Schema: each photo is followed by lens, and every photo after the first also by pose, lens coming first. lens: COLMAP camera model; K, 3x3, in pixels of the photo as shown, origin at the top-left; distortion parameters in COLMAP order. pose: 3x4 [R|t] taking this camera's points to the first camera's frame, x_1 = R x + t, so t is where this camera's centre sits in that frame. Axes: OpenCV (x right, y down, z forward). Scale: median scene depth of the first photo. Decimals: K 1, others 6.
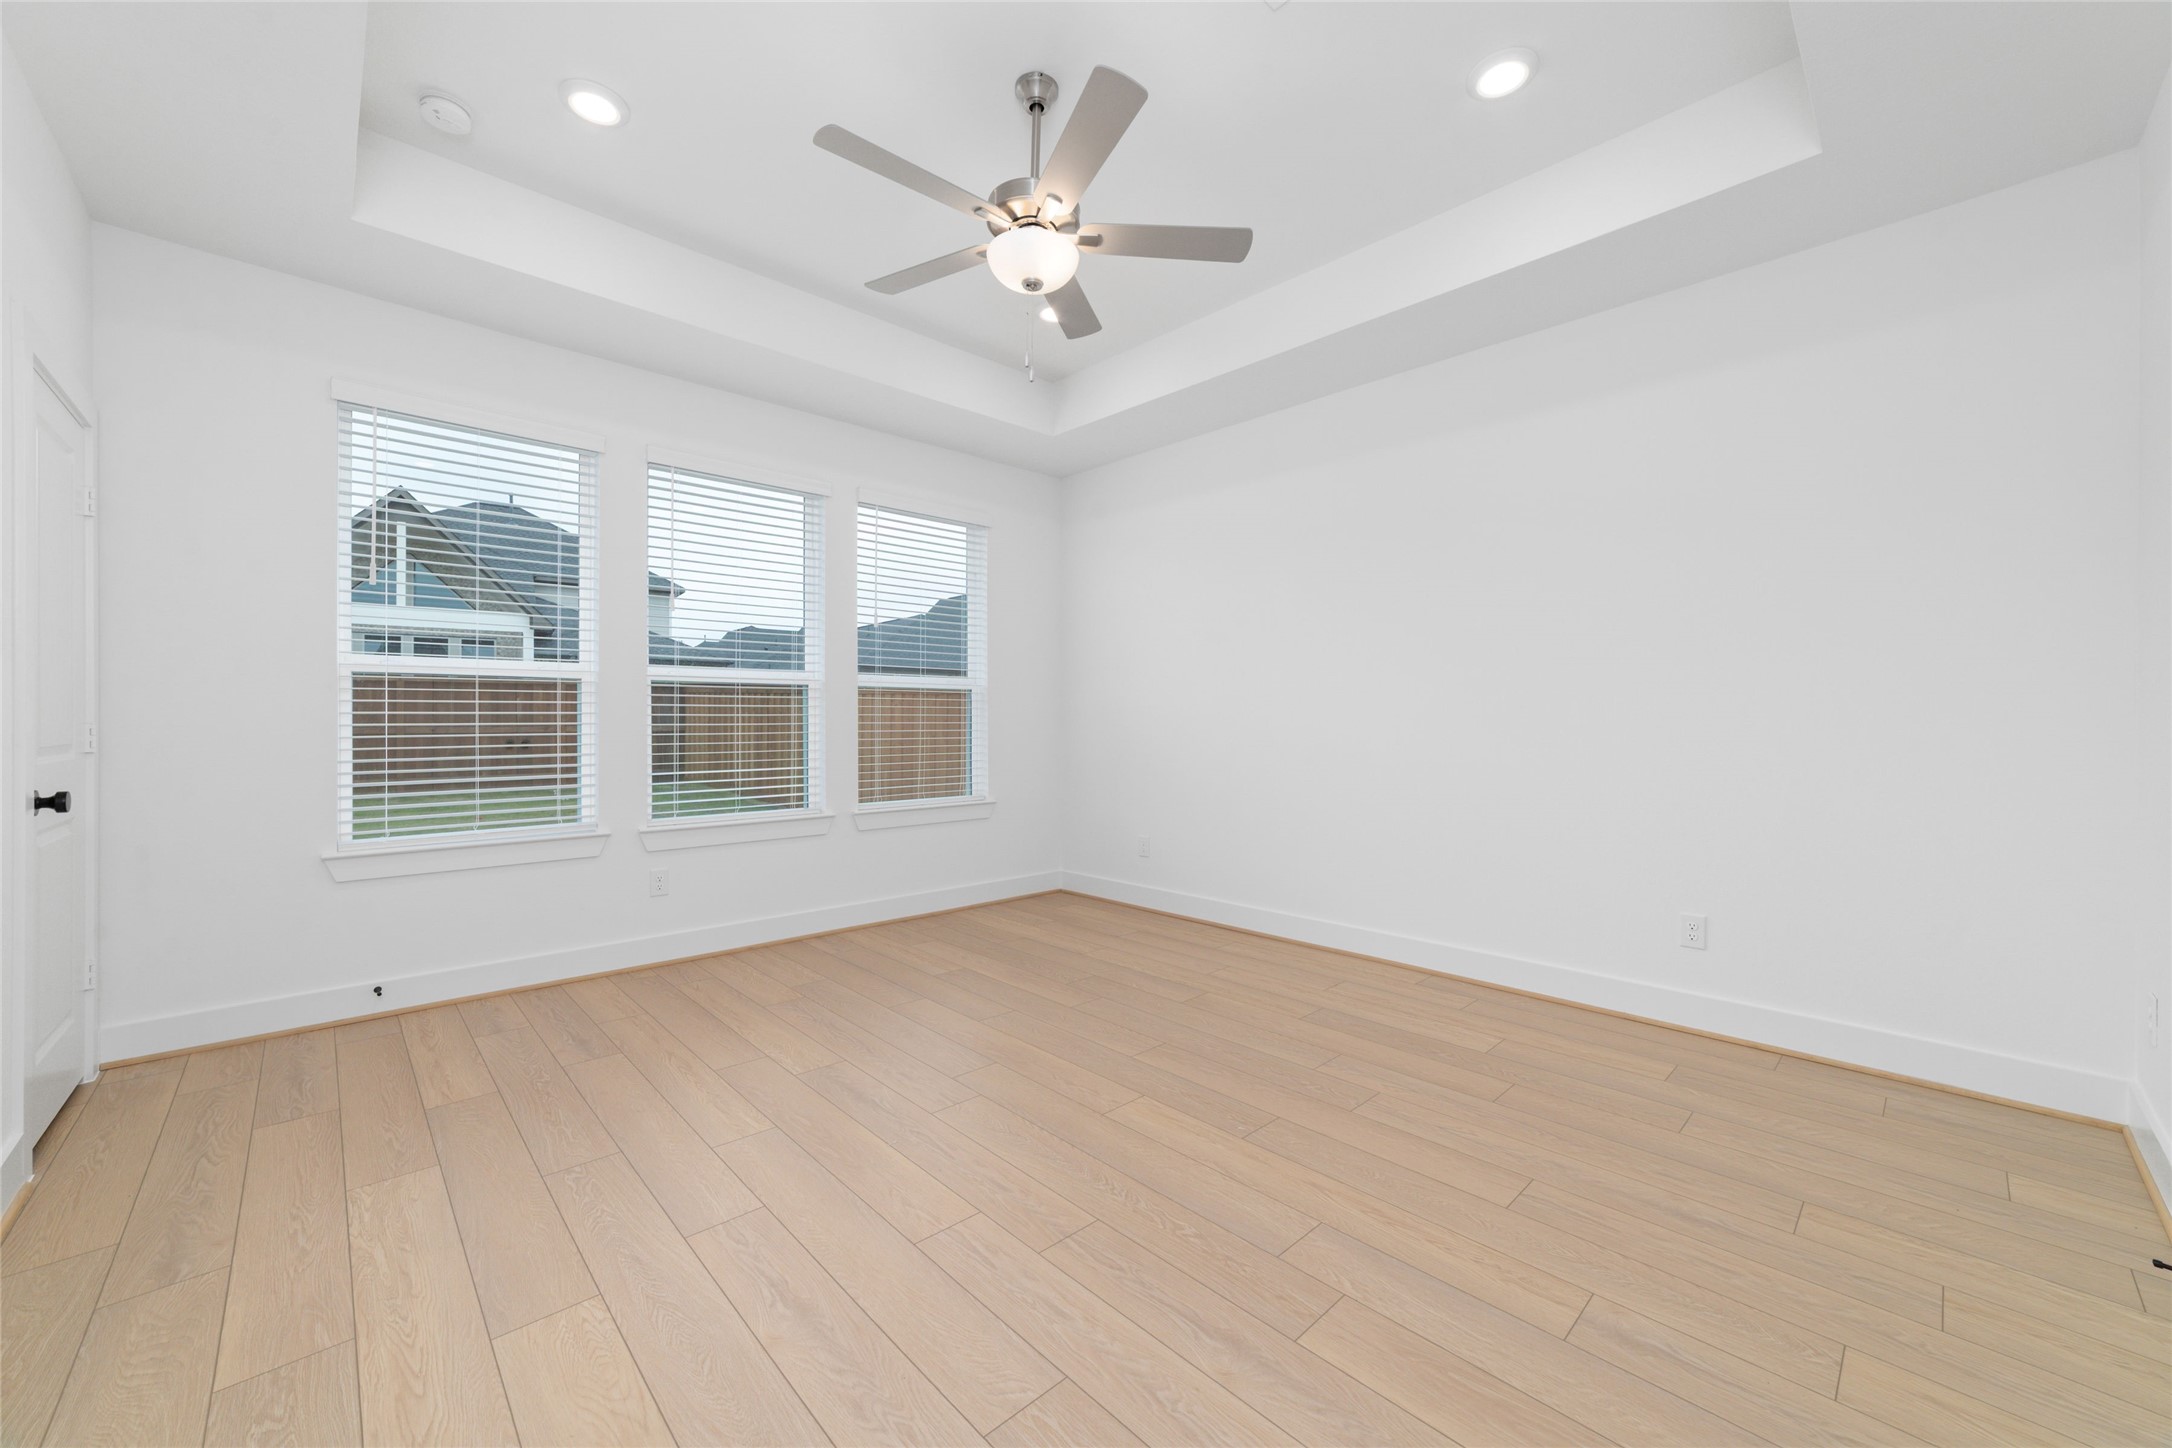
lens RADIAL K [[829.0, 0, 1089.1], [0, 829.0, 721.0], [0, 0, 1]] dist [-0.028016, 0.009461]
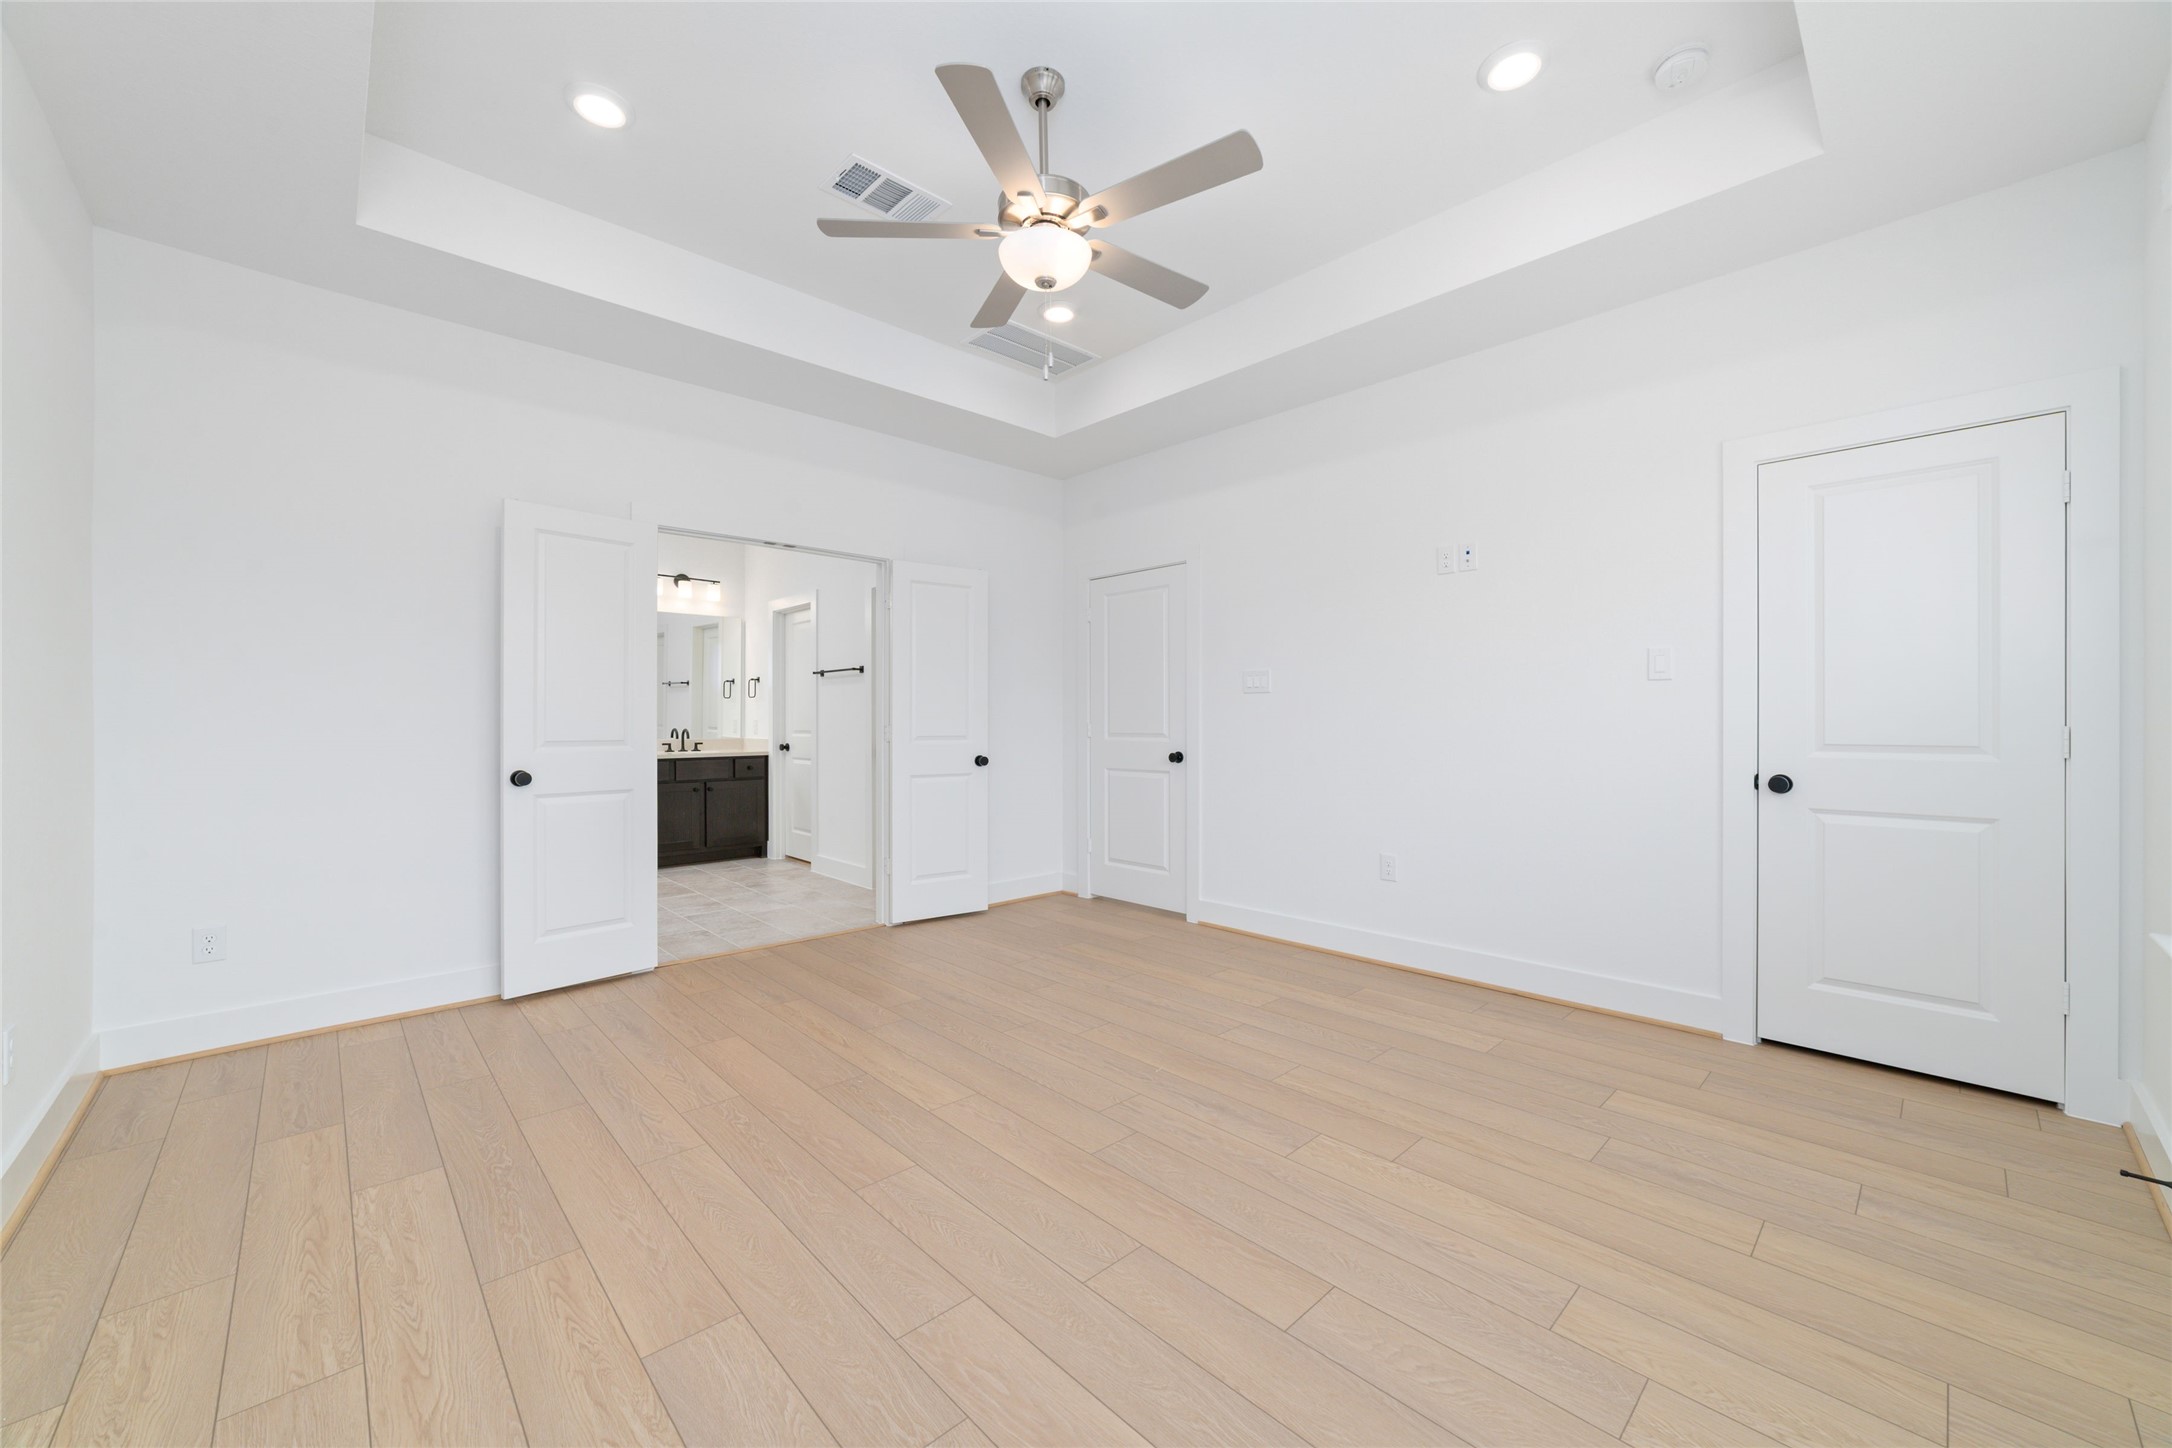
lens RADIAL K [[829.0, 0, 1089.1], [0, 829.0, 721.0], [0, 0, 1]] dist [-0.028016, 0.009461]
pose [[-0.999998, -0.001423, -0.001572, -0.119417], [-0.001427, 0.999994, 0.003036, -0.006071], [0.001568, 0.003038, -0.999994, 1.989226]]
